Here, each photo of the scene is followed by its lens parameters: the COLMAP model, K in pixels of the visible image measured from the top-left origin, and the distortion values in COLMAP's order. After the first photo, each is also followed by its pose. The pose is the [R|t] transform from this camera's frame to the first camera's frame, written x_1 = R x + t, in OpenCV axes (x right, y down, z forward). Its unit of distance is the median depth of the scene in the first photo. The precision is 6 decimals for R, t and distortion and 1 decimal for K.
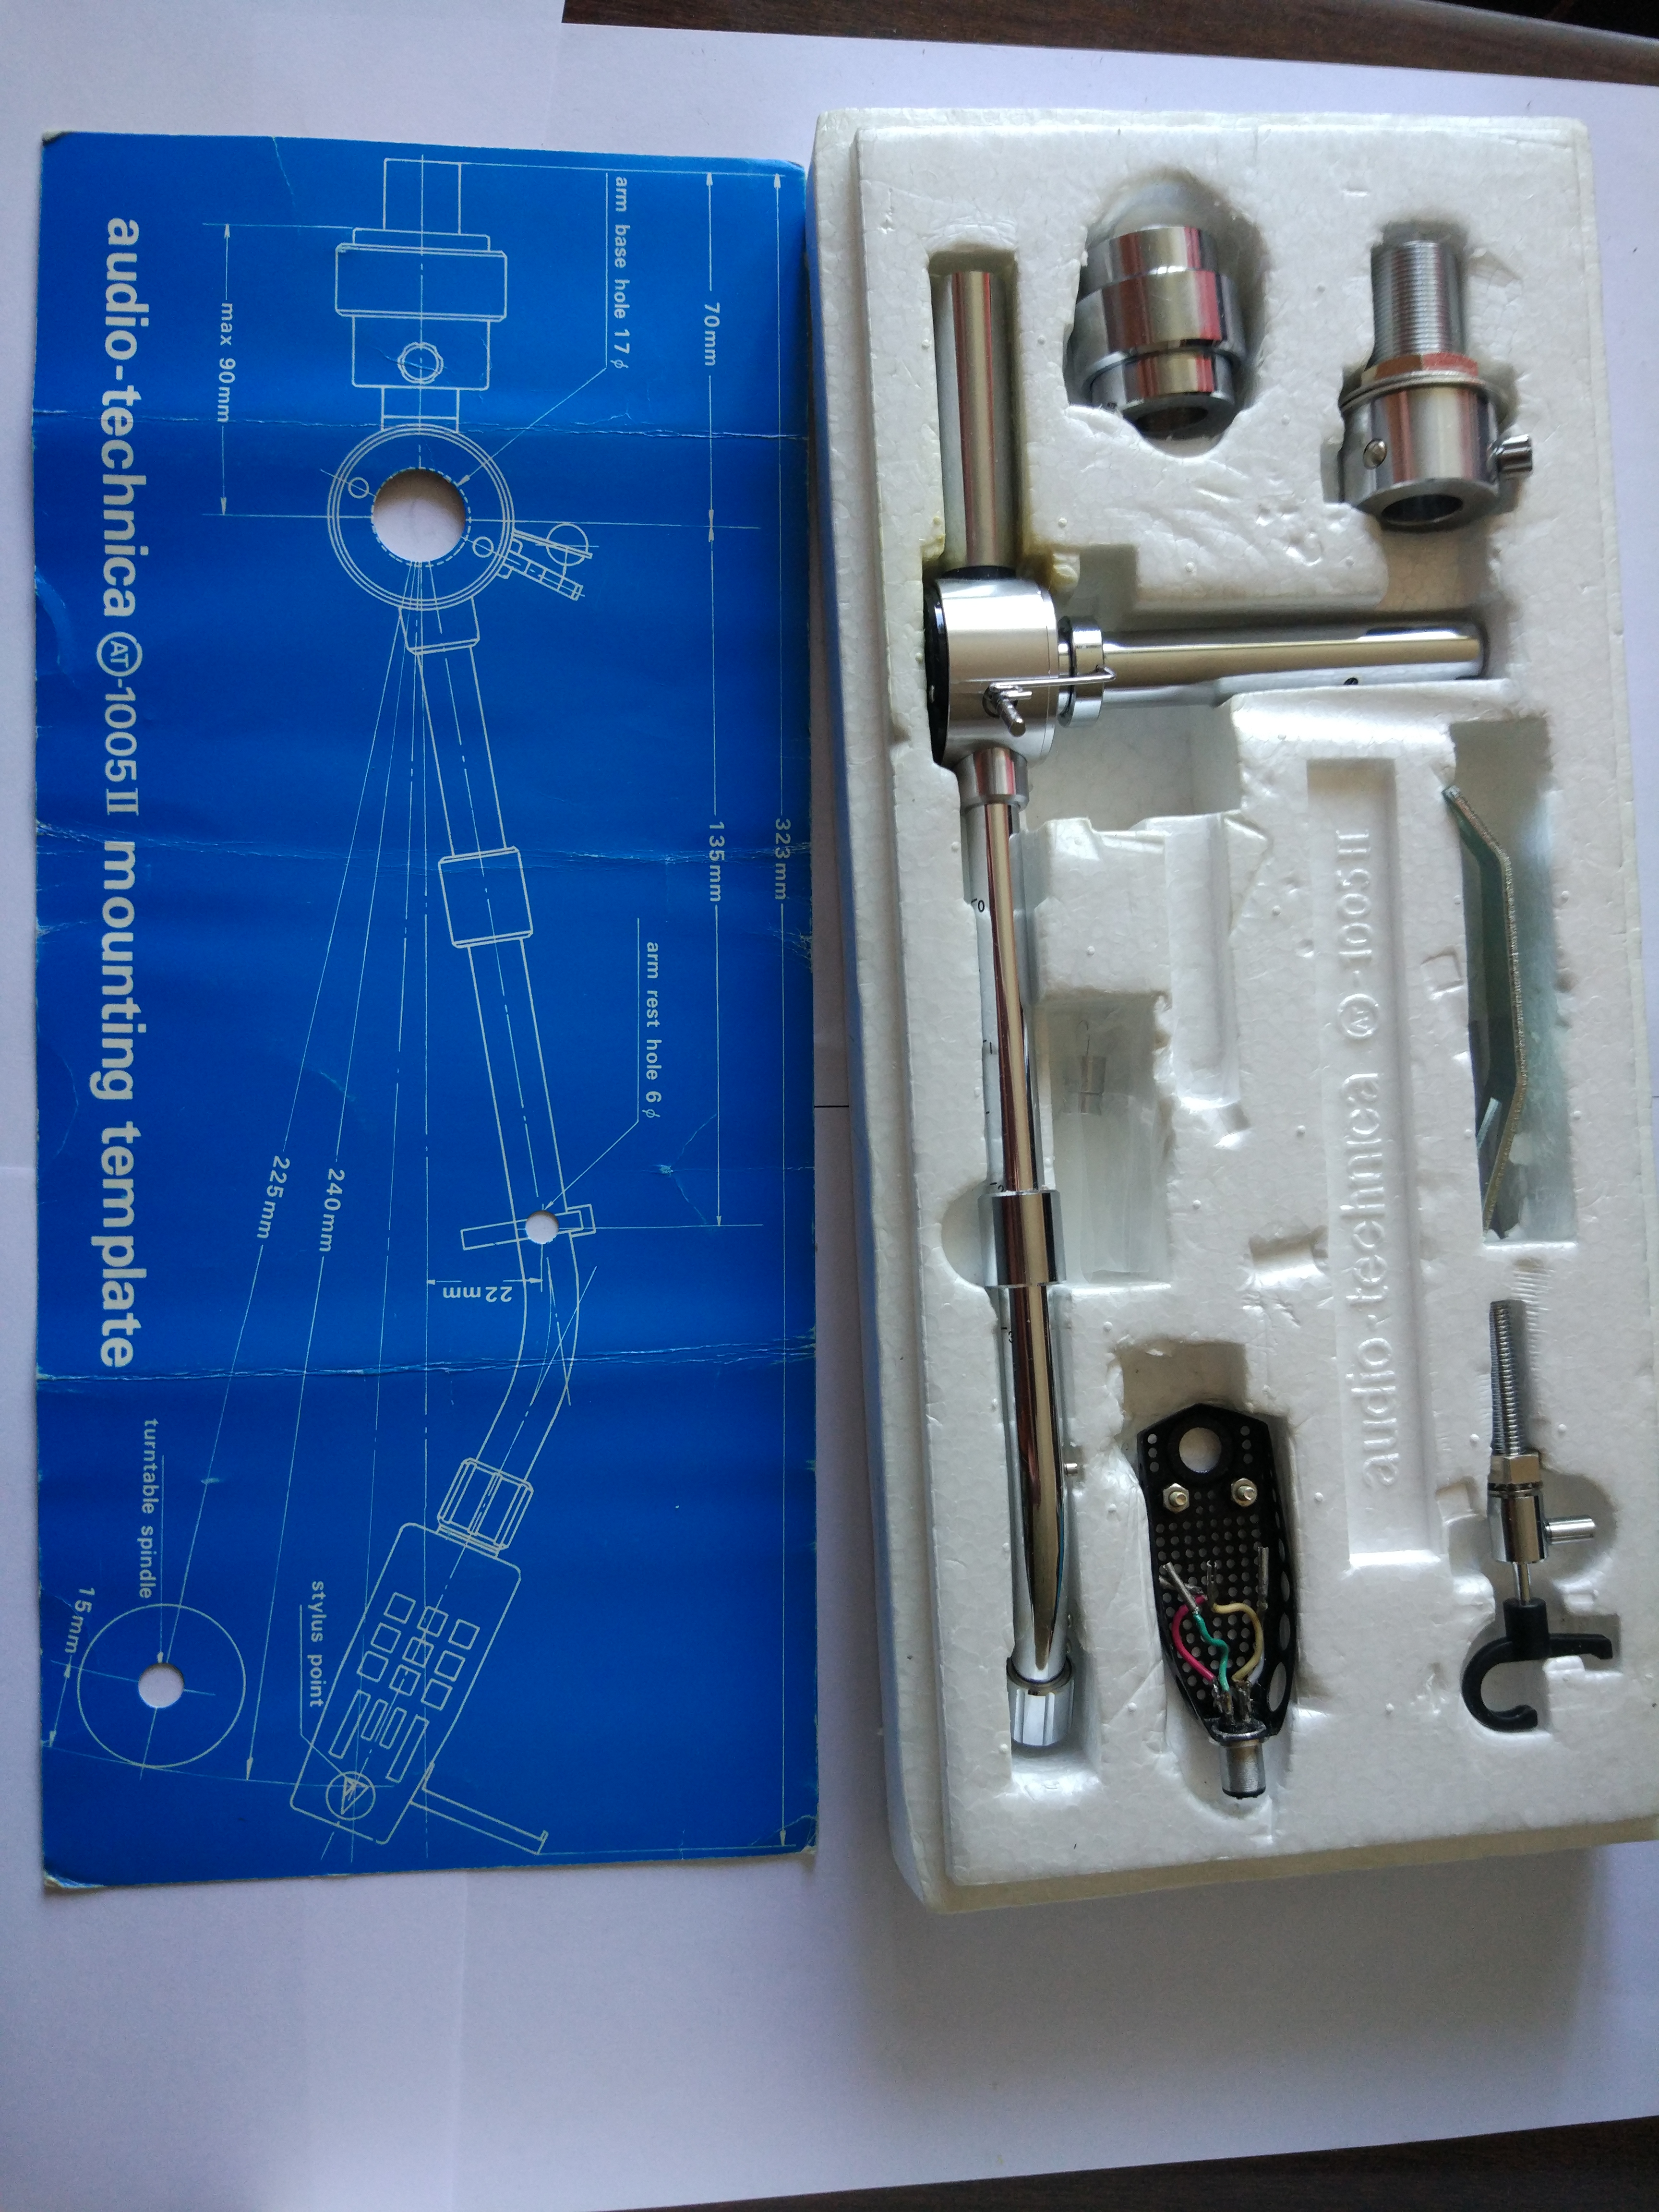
lens RADIAL K [[1786.9, 0, 829.5], [0, 1786.9, 1106.0], [0, 0, 1]] dist [0.177742, -0.476537]
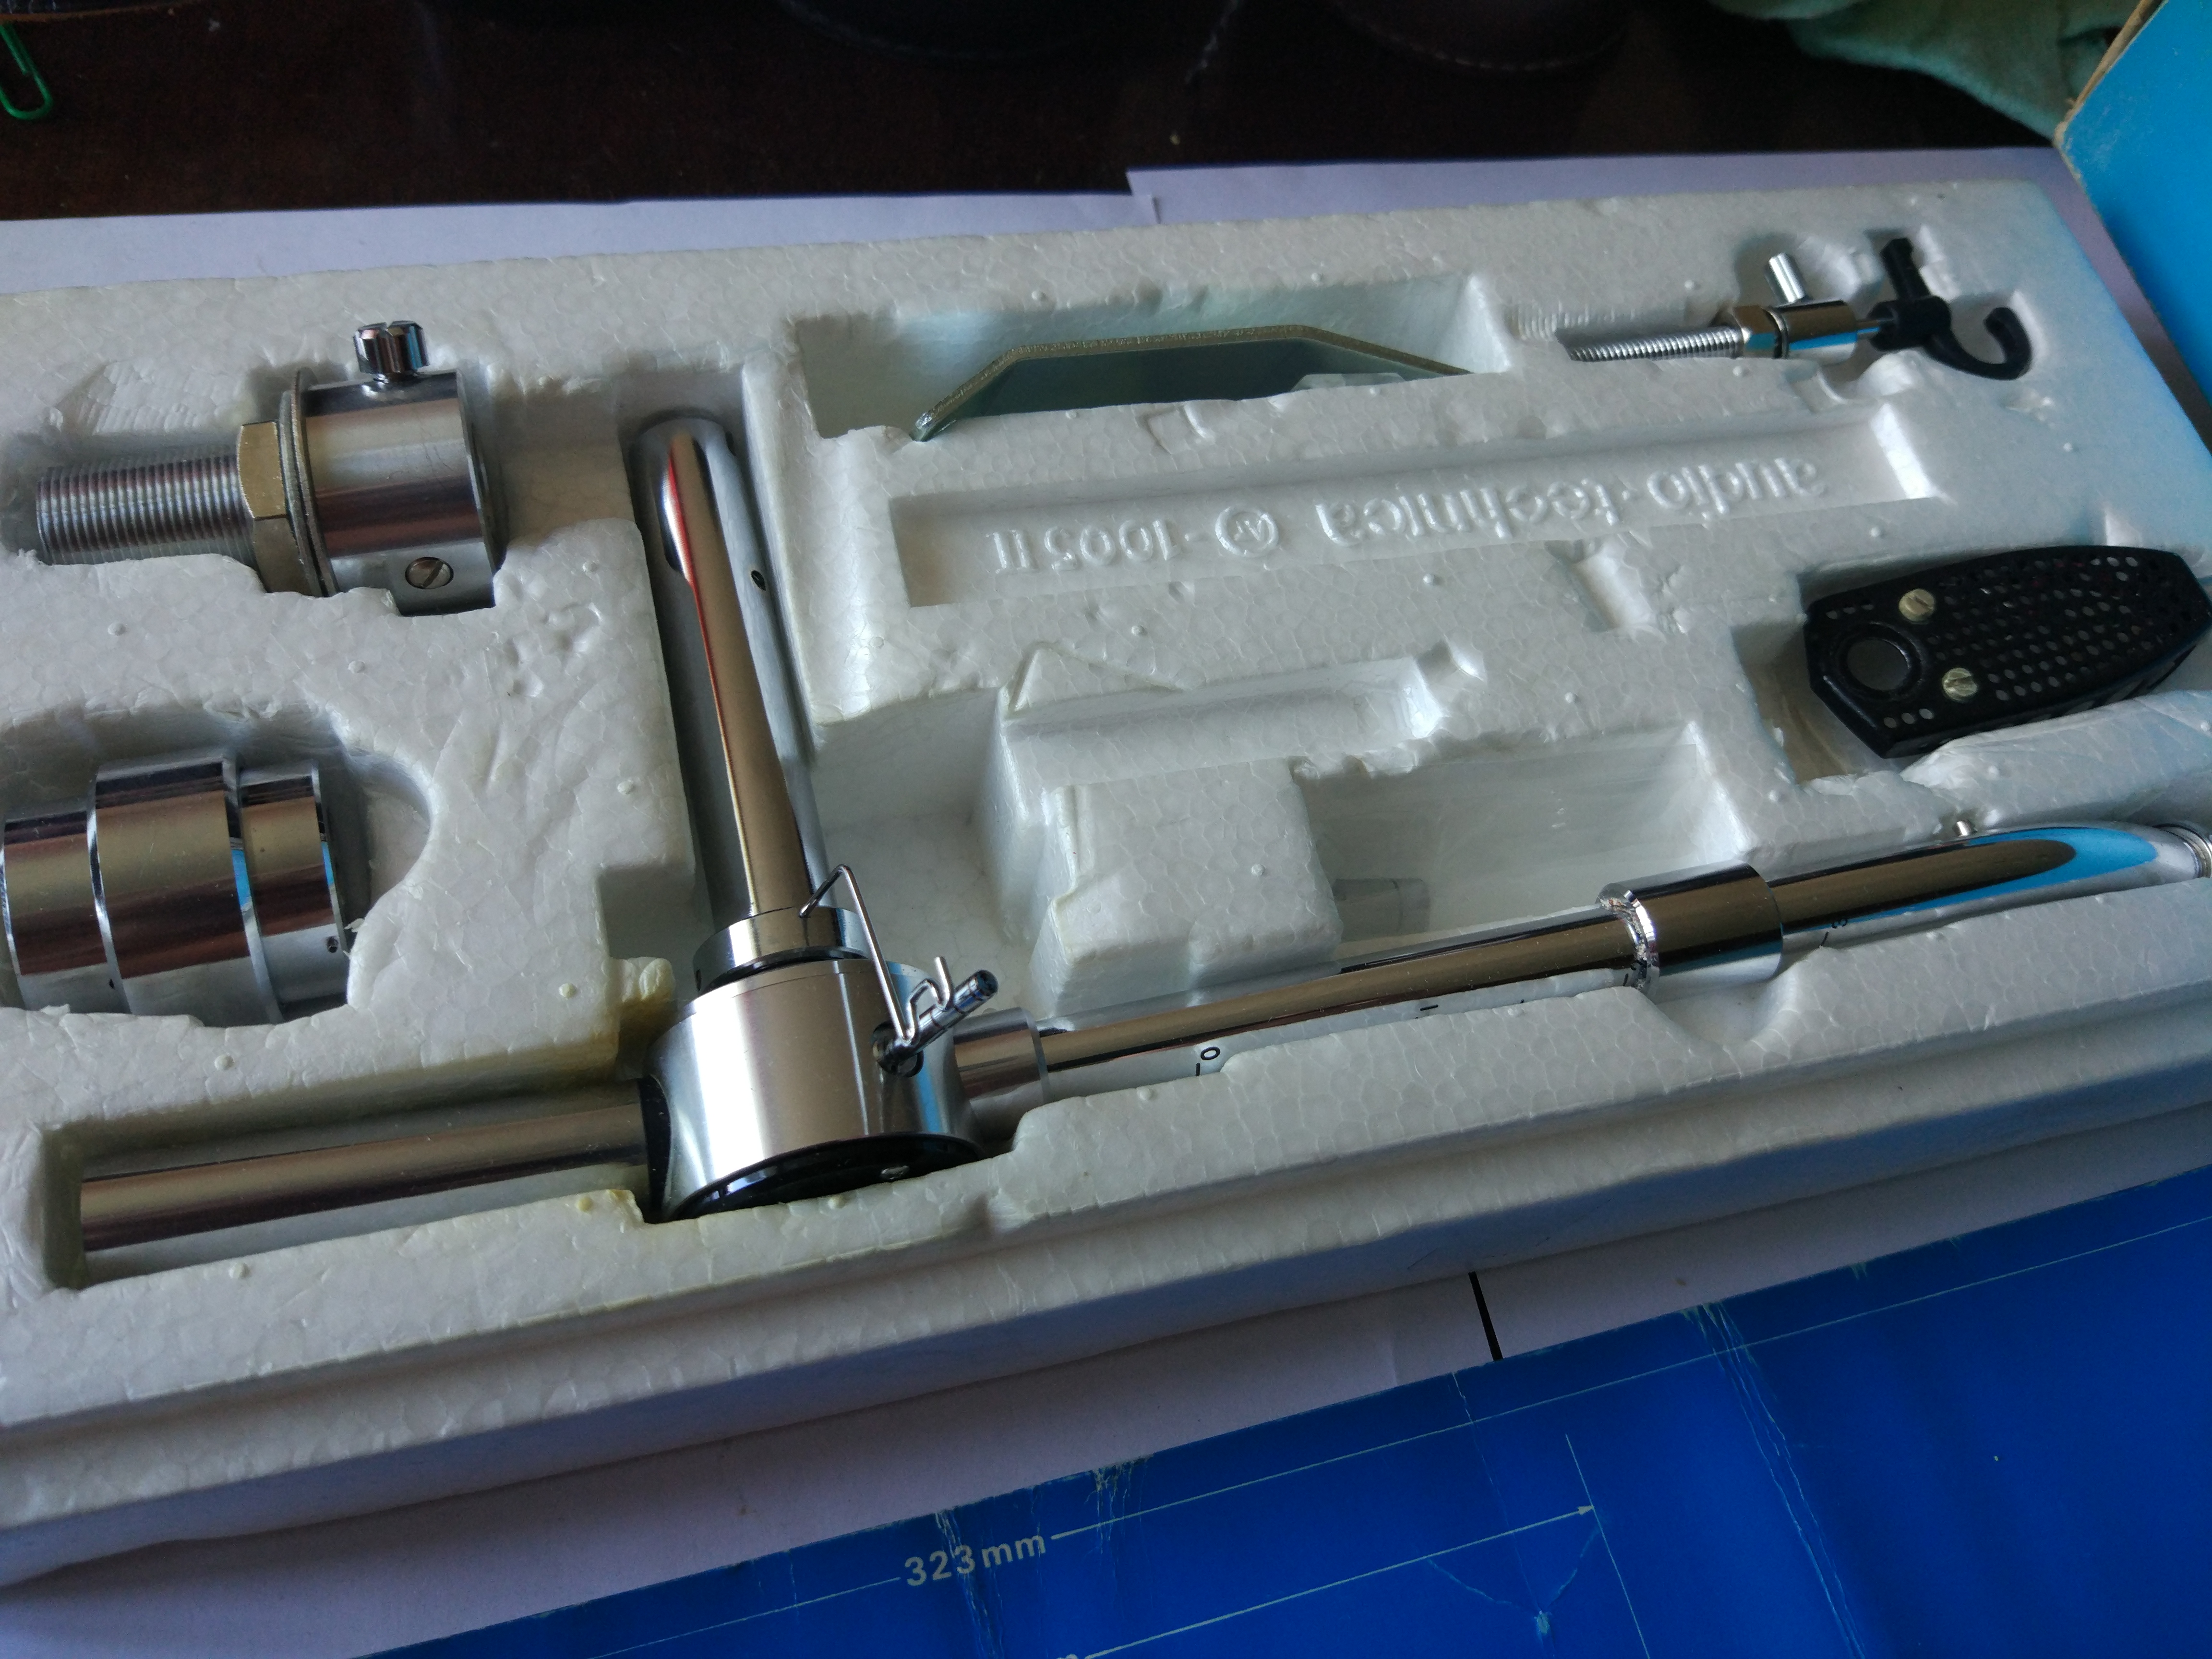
lens RADIAL K [[1786.9, 0, 1106.0], [0, 1786.9, 829.5], [0, 0, 1]] dist [0.177742, -0.476537]
pose [[-0.175854, -0.917578, 0.356547, -0.058150], [0.962106, -0.083527, 0.259566, -0.299770], [-0.208391, 0.388682, 0.897496, 0.426989]]
